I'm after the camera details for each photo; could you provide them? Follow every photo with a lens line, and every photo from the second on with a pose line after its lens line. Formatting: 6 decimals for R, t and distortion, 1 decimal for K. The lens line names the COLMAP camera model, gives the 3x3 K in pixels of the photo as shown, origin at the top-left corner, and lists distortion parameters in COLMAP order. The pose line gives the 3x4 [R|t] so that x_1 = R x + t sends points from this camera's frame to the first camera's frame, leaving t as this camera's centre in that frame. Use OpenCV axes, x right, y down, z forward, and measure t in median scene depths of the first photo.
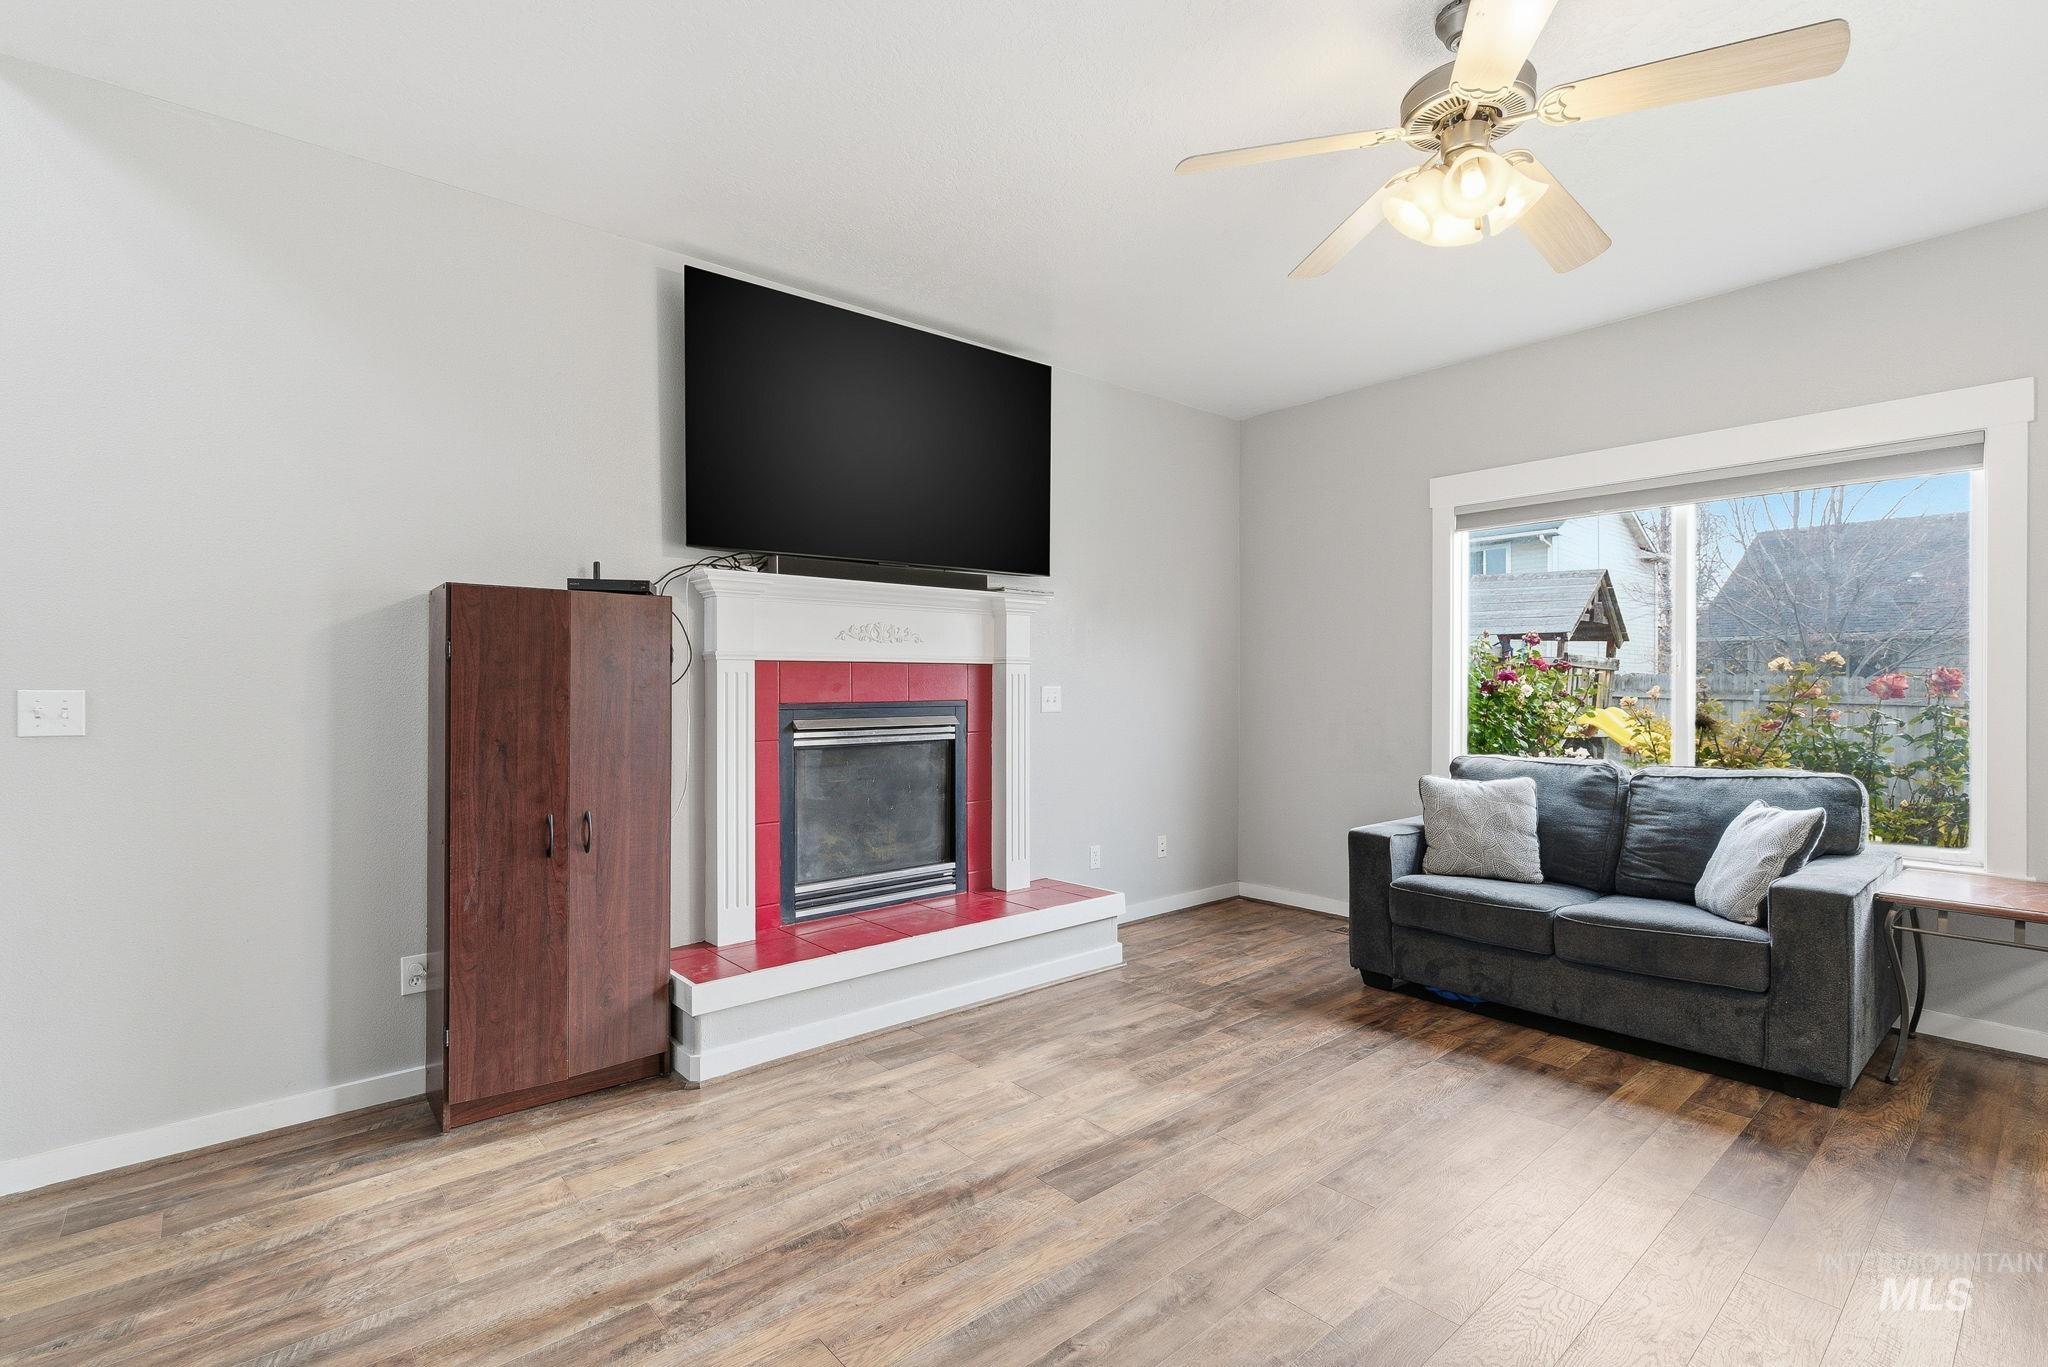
lens RADIAL K [[935.2, 0, 1033.1], [0, 935.2, 688.0], [0, 0, 1]] dist [0.004395, -0.002130]
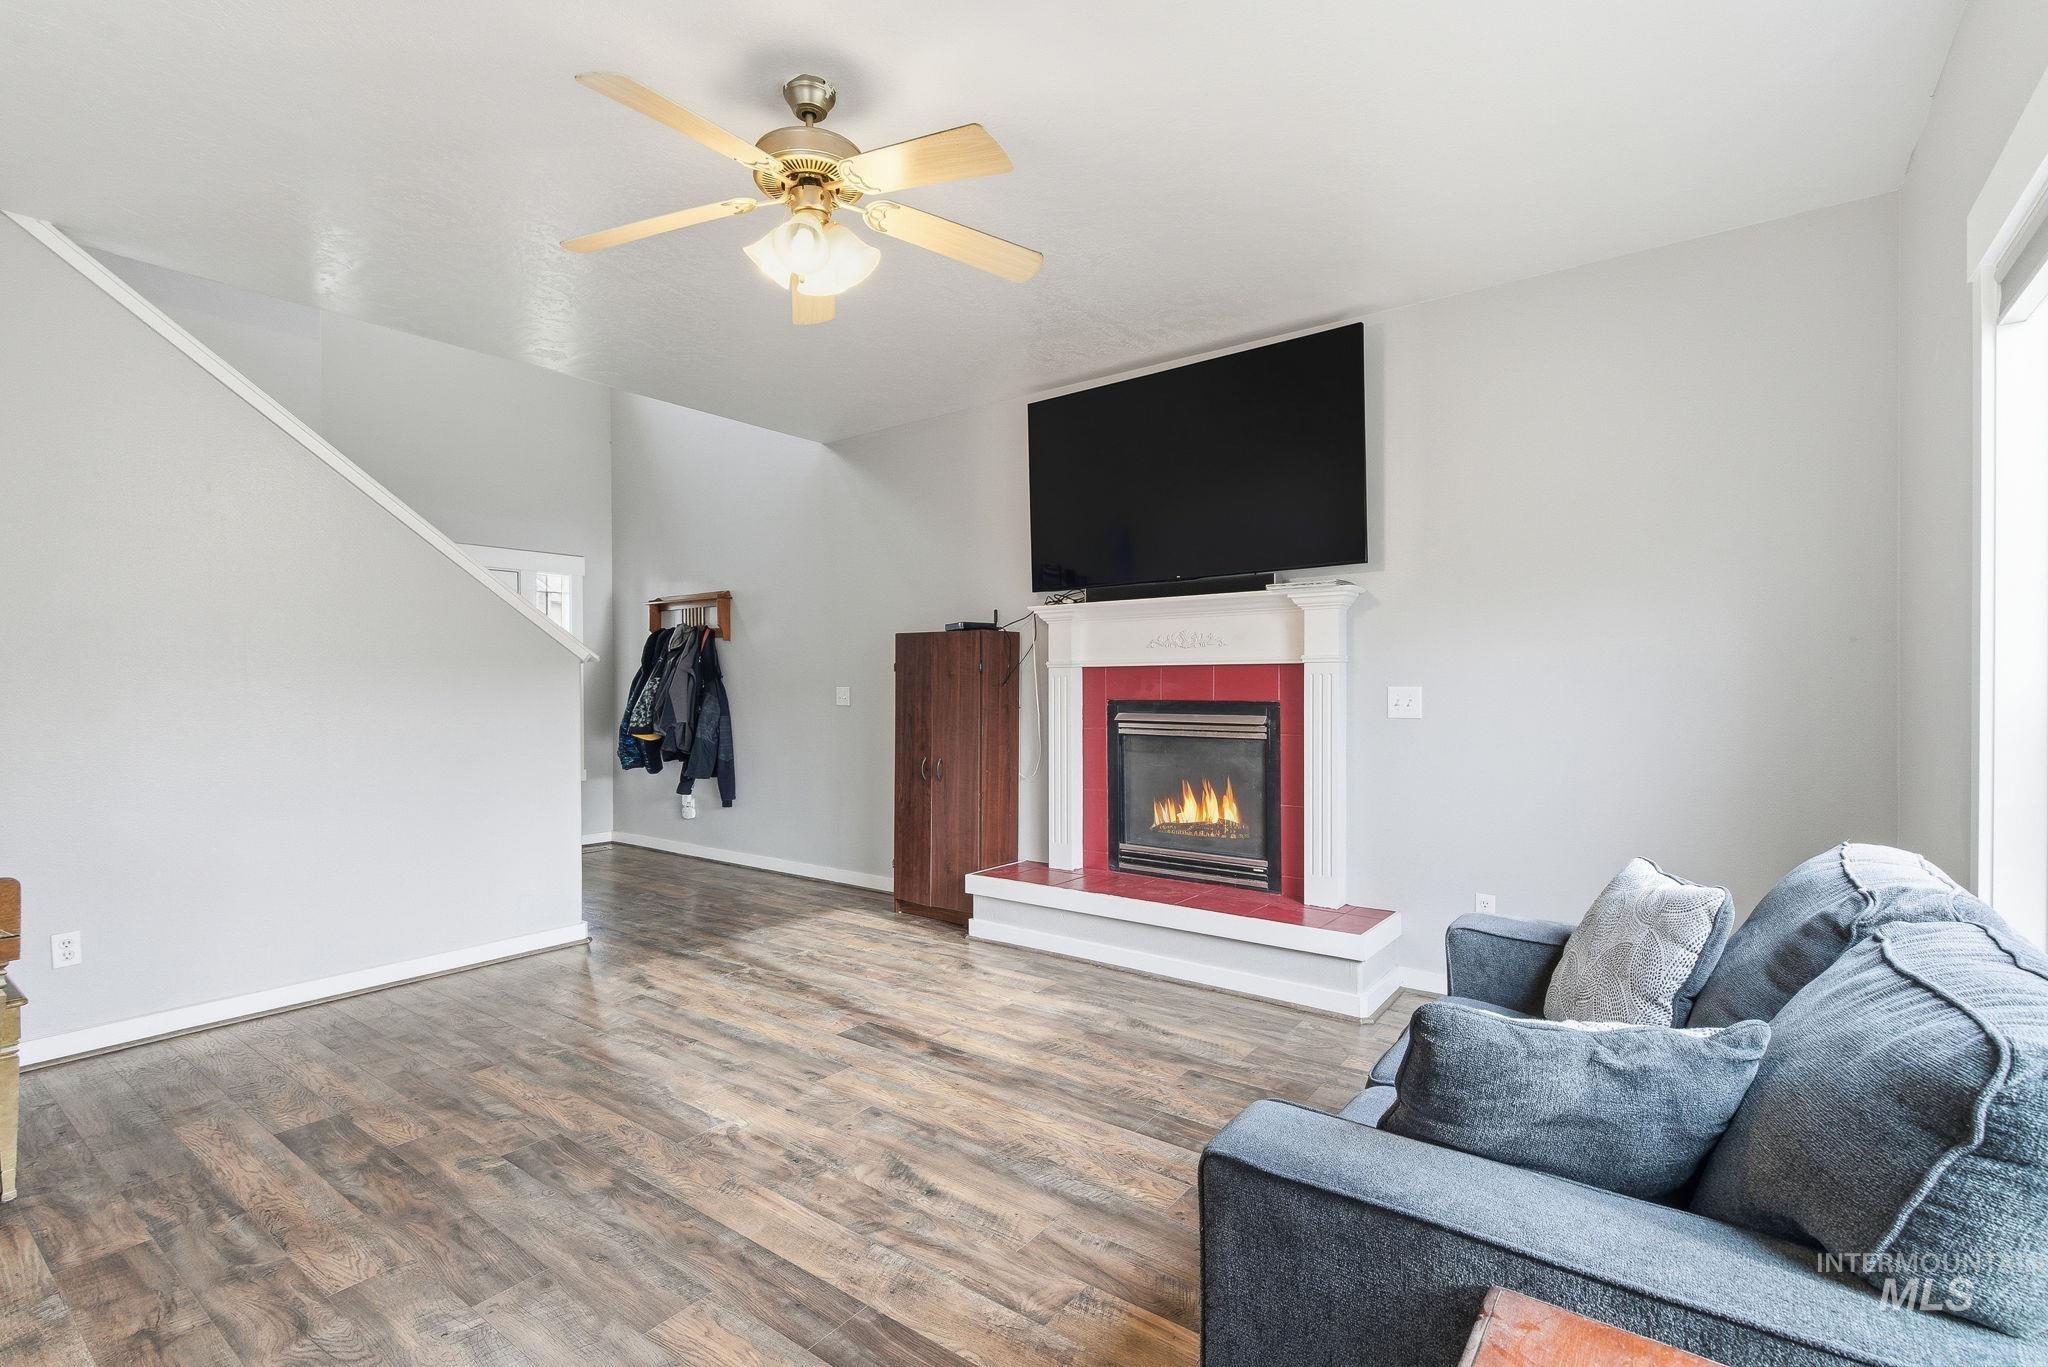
lens RADIAL K [[935.2, 0, 1028.6], [0, 935.2, 681.2], [0, 0, 1]] dist [0.004395, -0.002130]
pose [[0.214066, -0.001889, -0.976817, 1.212187], [-0.002195, 0.999995, -0.002415, -0.007565], [0.976817, 0.002661, 0.214060, 0.755262]]
